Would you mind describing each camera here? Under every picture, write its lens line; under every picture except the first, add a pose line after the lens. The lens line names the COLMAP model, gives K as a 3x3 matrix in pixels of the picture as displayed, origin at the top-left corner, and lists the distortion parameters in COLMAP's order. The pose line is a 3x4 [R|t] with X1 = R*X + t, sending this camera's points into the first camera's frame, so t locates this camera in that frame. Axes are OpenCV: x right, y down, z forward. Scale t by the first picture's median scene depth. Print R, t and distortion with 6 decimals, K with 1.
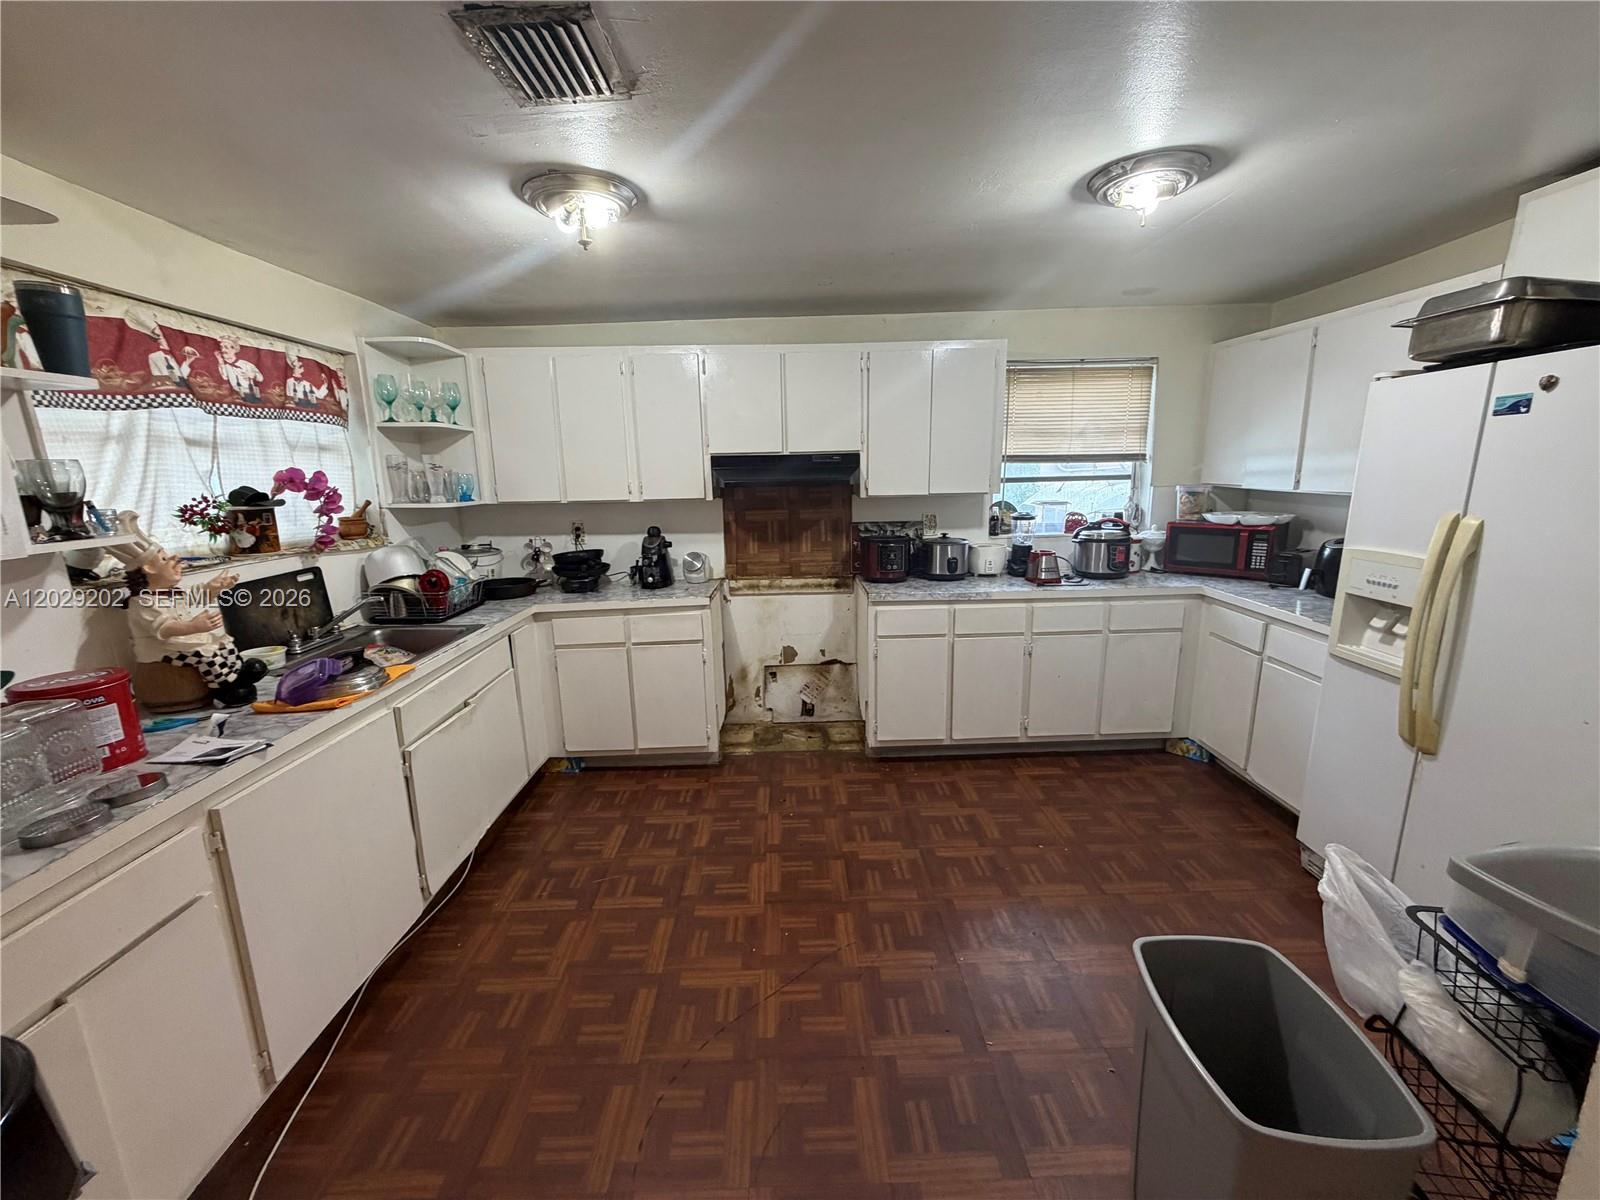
lens RADIAL K [[641.2, 0, 796.6], [0, 641.2, 598.6], [0, 0, 1]] dist [0.000226, 0.000414]
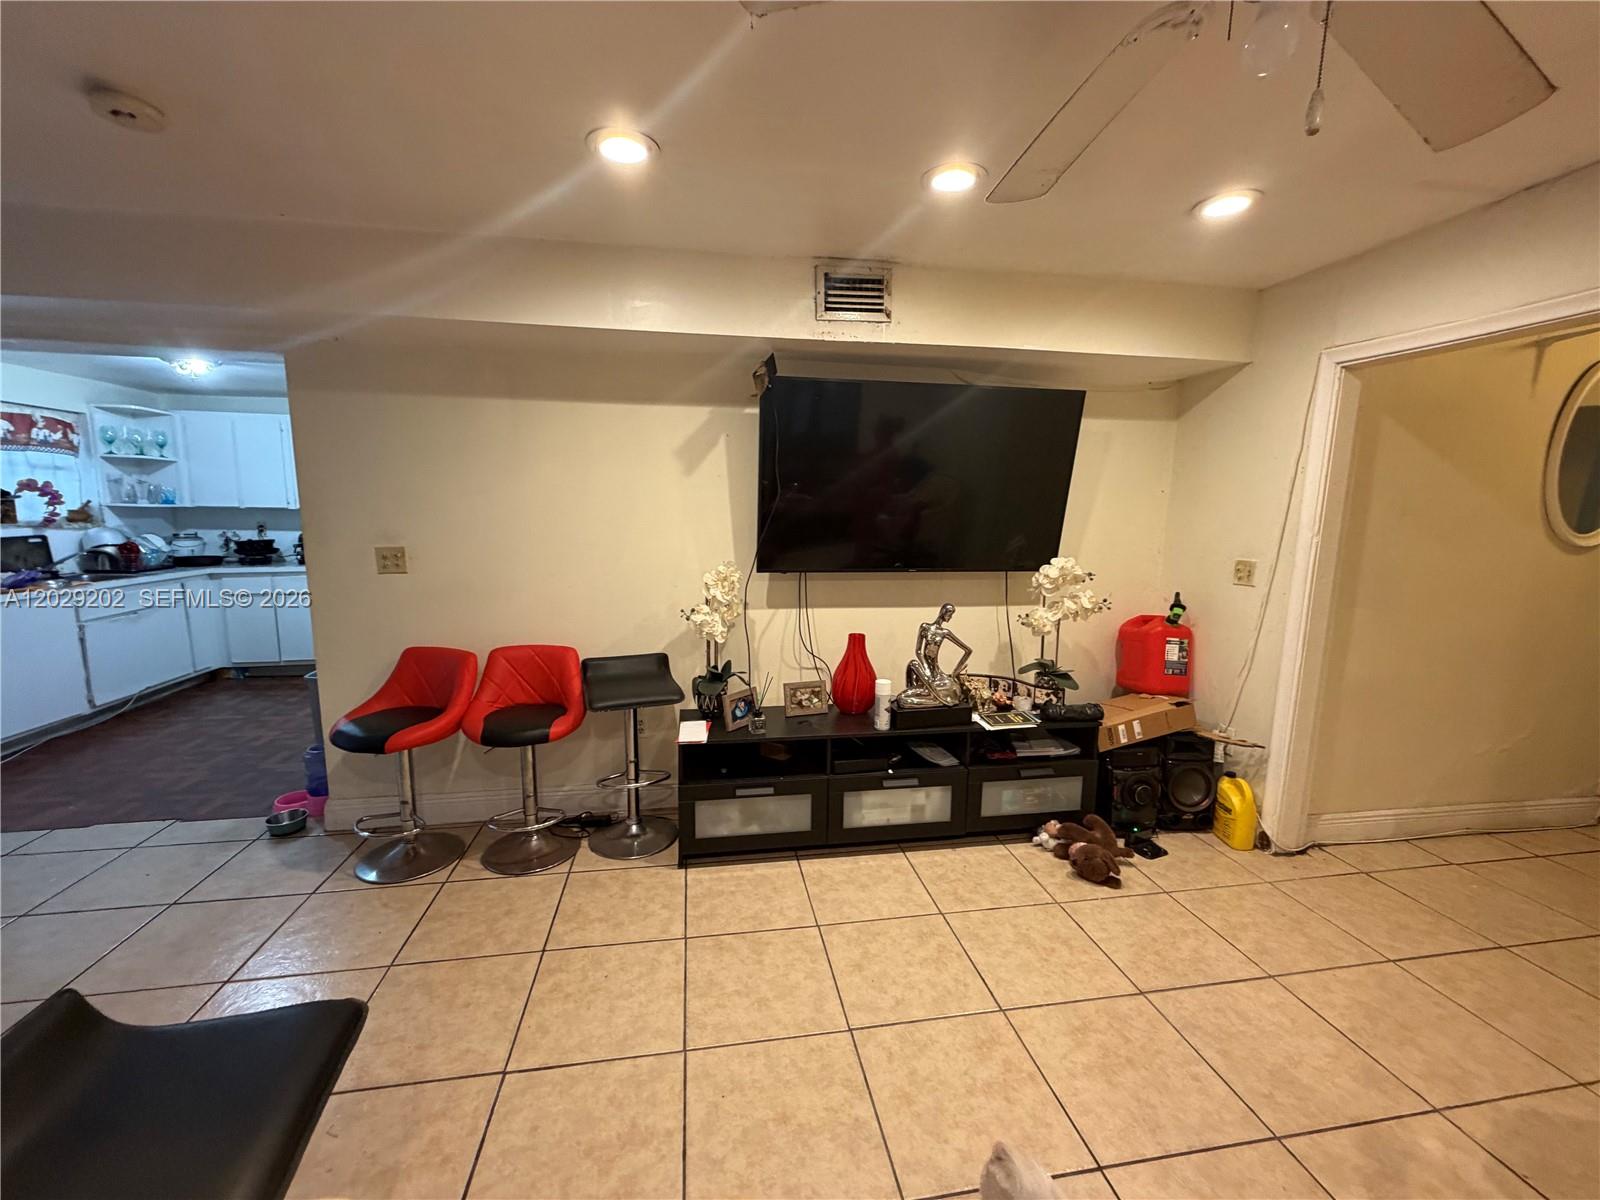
lens RADIAL K [[641.2, 0, 799.3], [0, 641.2, 599.2], [0, 0, 1]] dist [0.000226, 0.000414]
pose [[0.987688, 0.015829, 0.155631, 0.910261], [-0.007467, 0.998504, -0.054169, 0.182666], [-0.156255, 0.052340, 0.986329, -0.931332]]
